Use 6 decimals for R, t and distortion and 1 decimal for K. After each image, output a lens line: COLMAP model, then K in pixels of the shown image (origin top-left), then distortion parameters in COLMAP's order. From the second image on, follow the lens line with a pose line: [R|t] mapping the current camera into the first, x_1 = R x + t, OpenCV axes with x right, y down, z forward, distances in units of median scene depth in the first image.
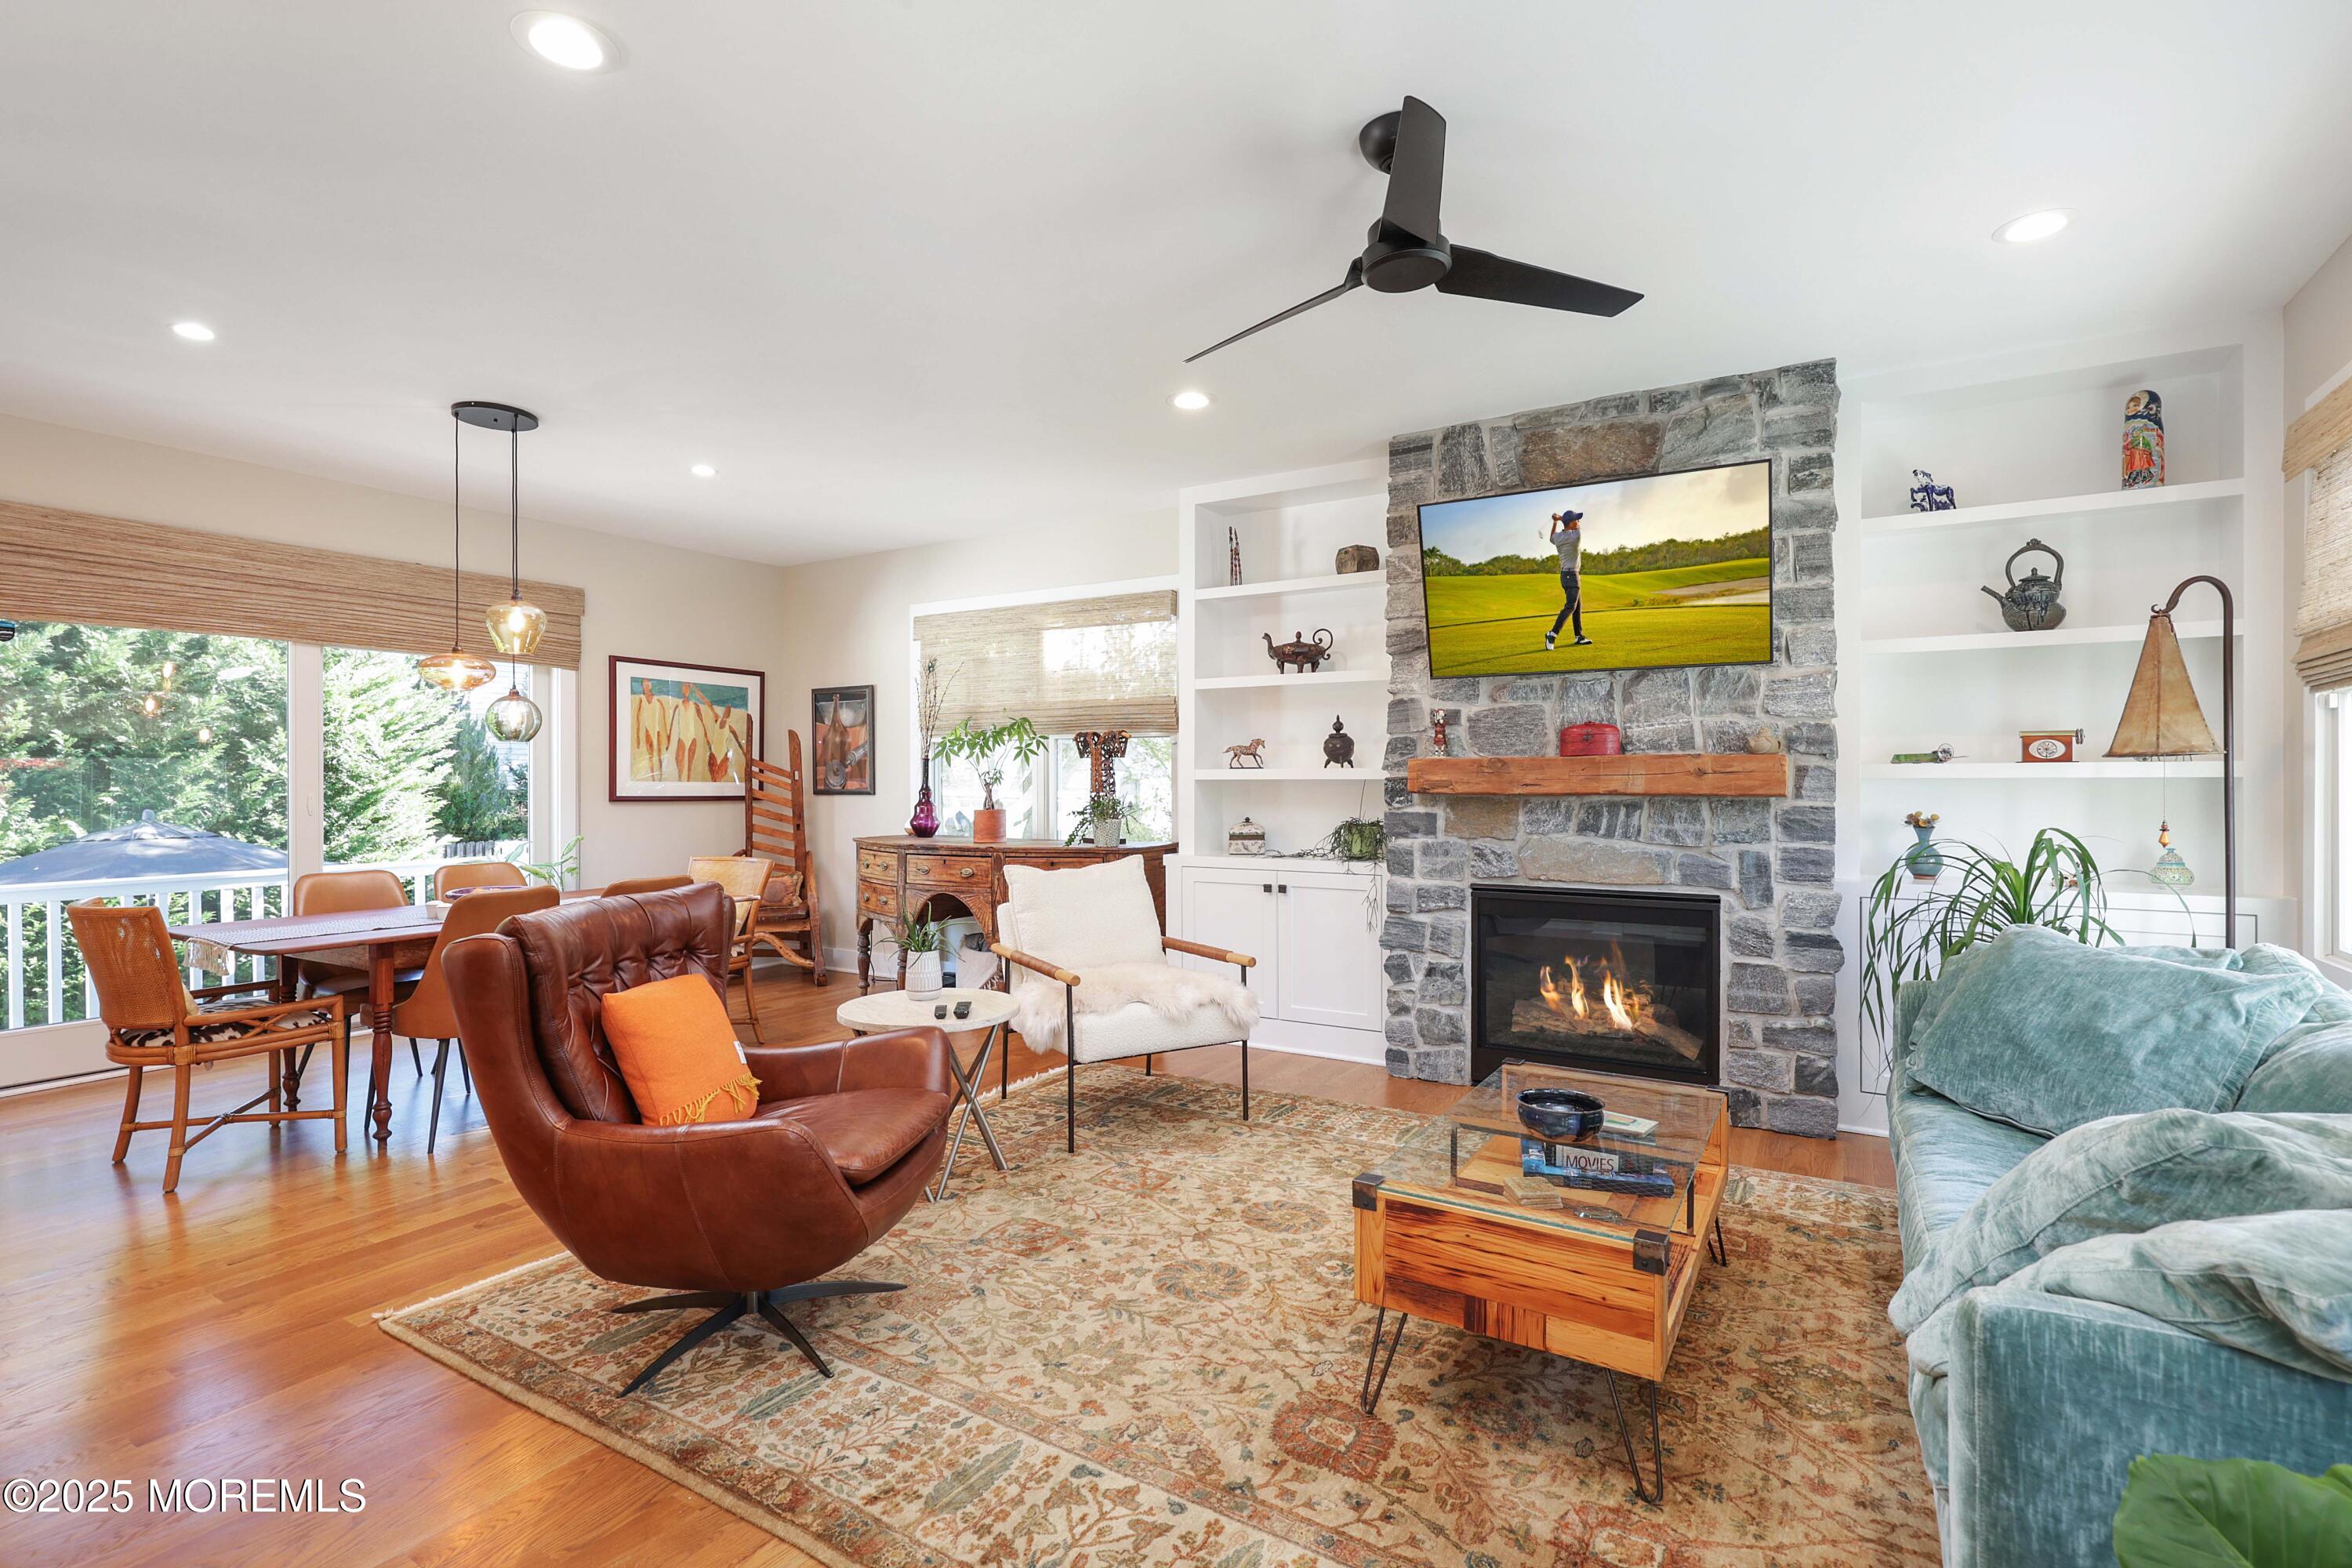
lens RADIAL K [[1086.0, 0, 1176.9], [0, 1086.0, 782.4], [0, 0, 1]] dist [-0.002274, 0.000124]
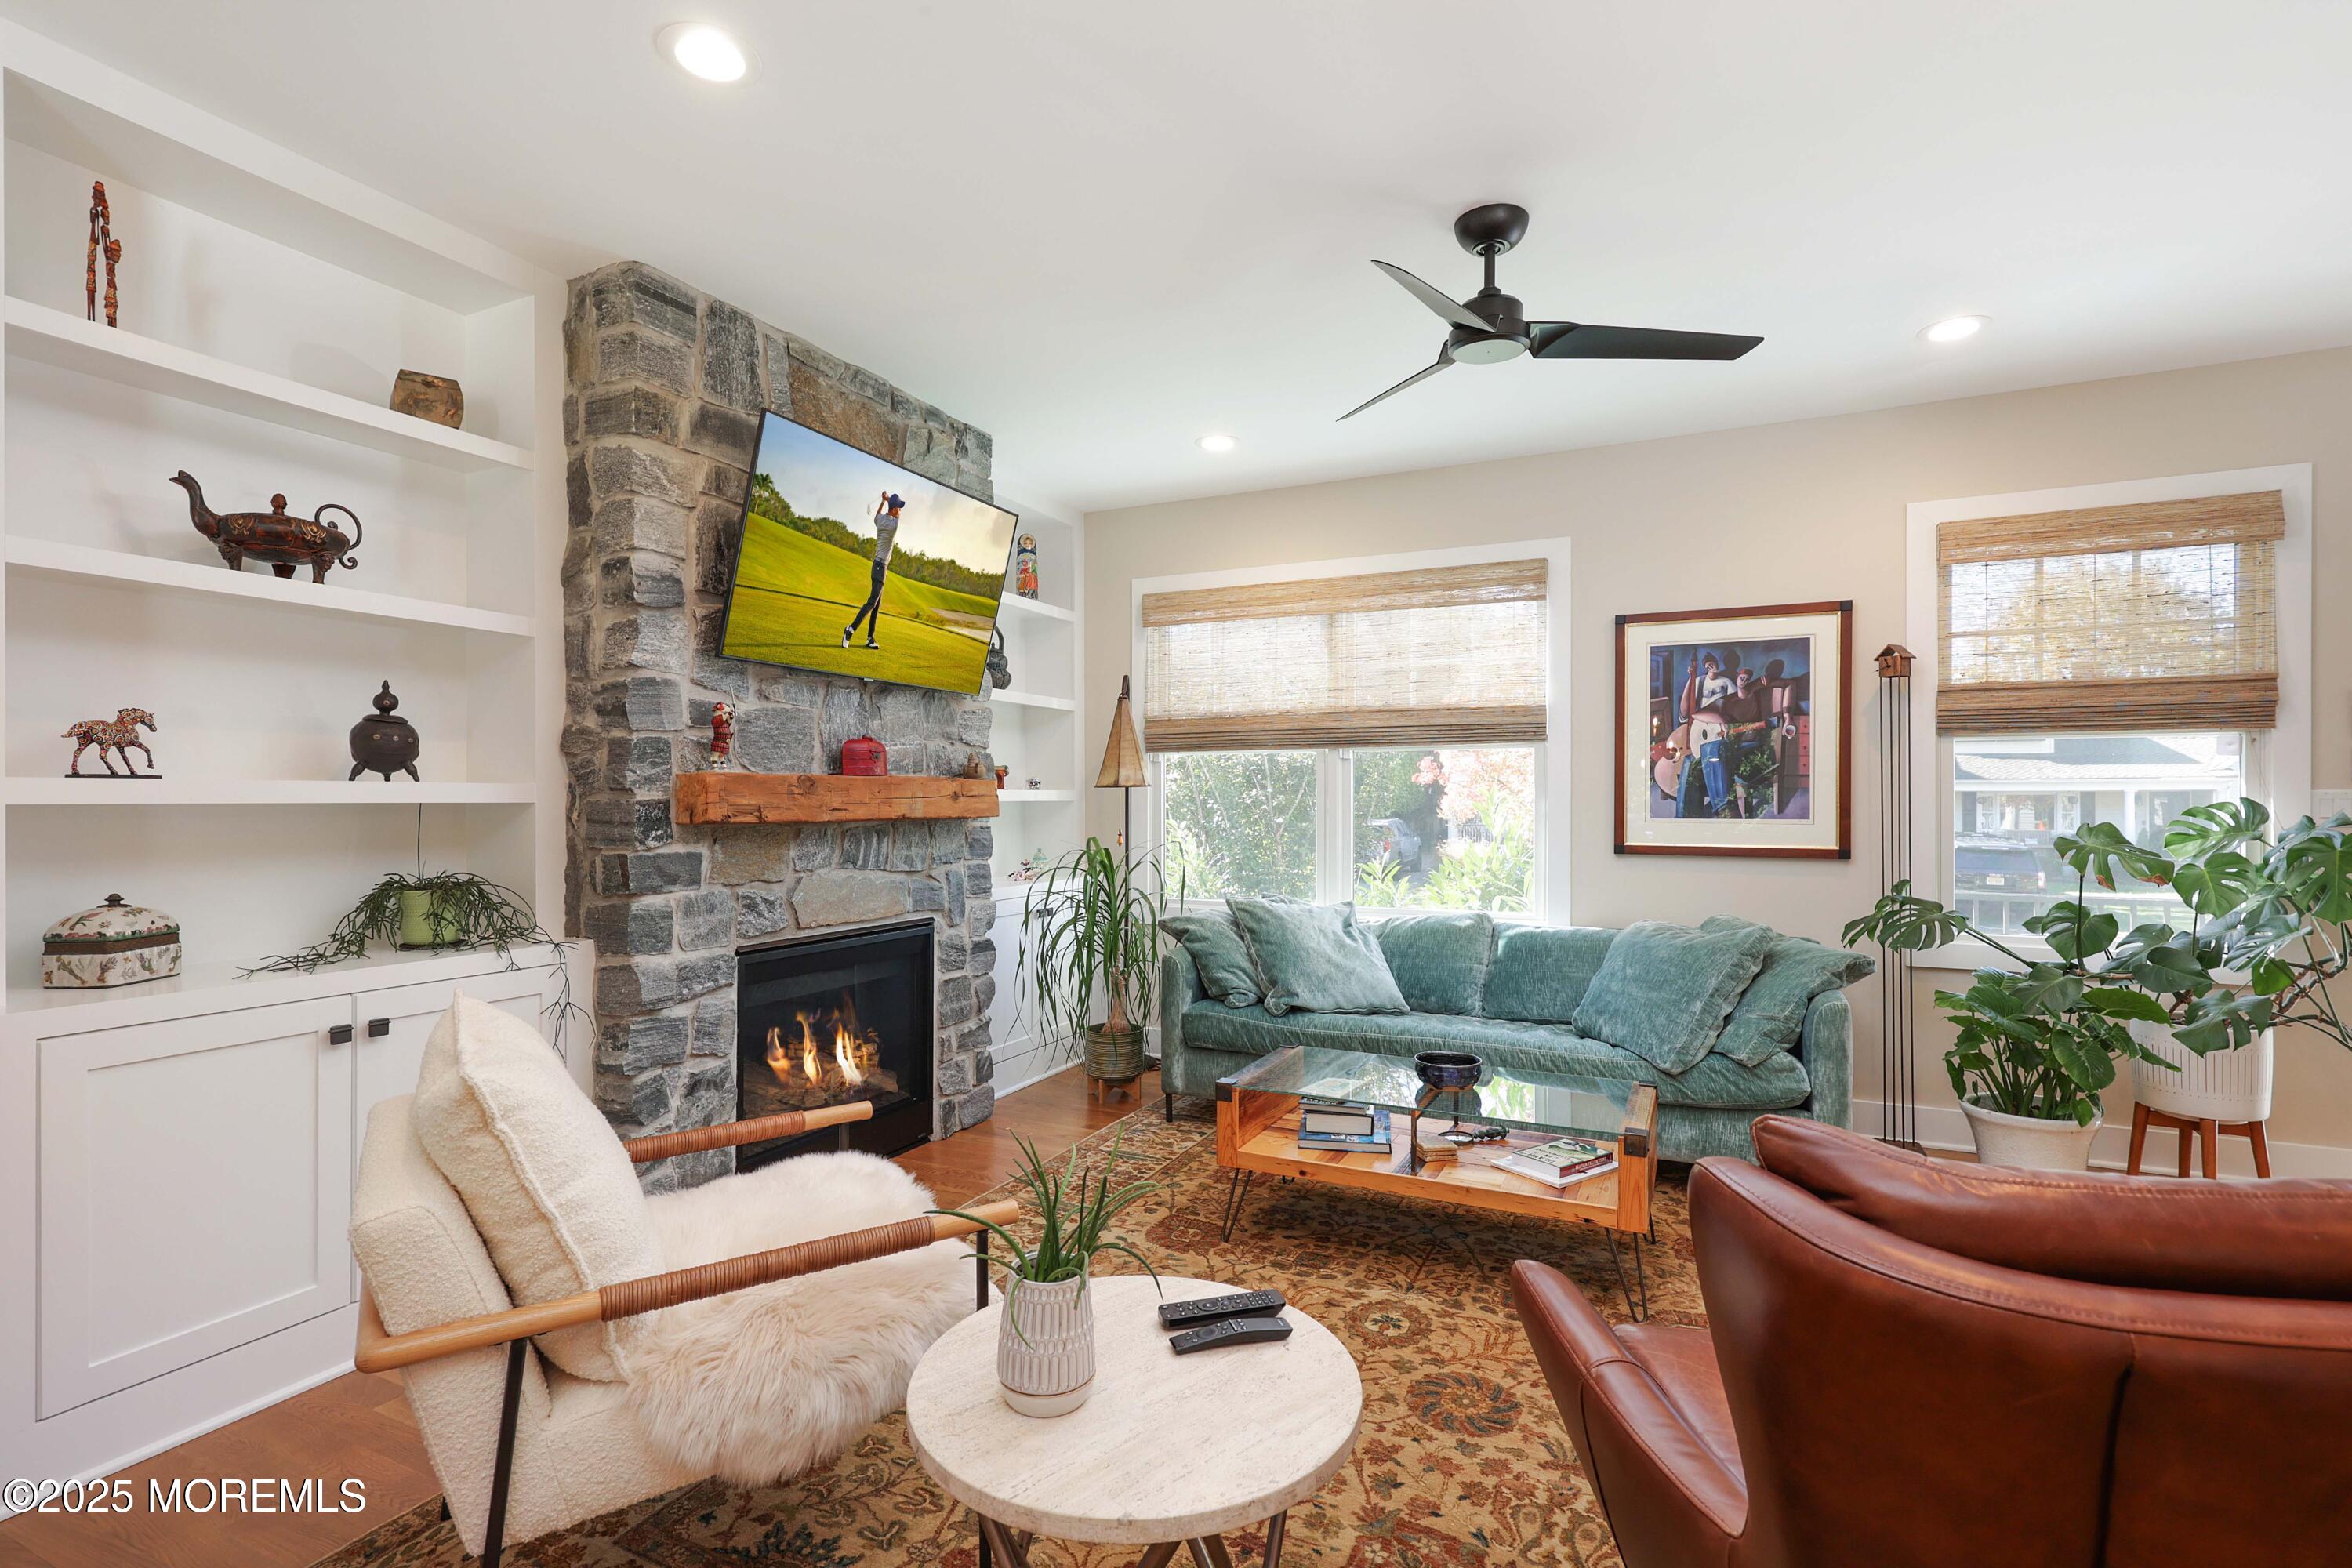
lens RADIAL K [[1086.0, 0, 1176.2], [0, 1086.0, 795.5], [0, 0, 1]] dist [-0.002274, 0.000124]
pose [[-0.094682, 0.003636, 0.995501, -0.497446], [-0.002490, 0.999989, -0.003889, -0.006103], [-0.995504, -0.002847, -0.094672, 0.812464]]
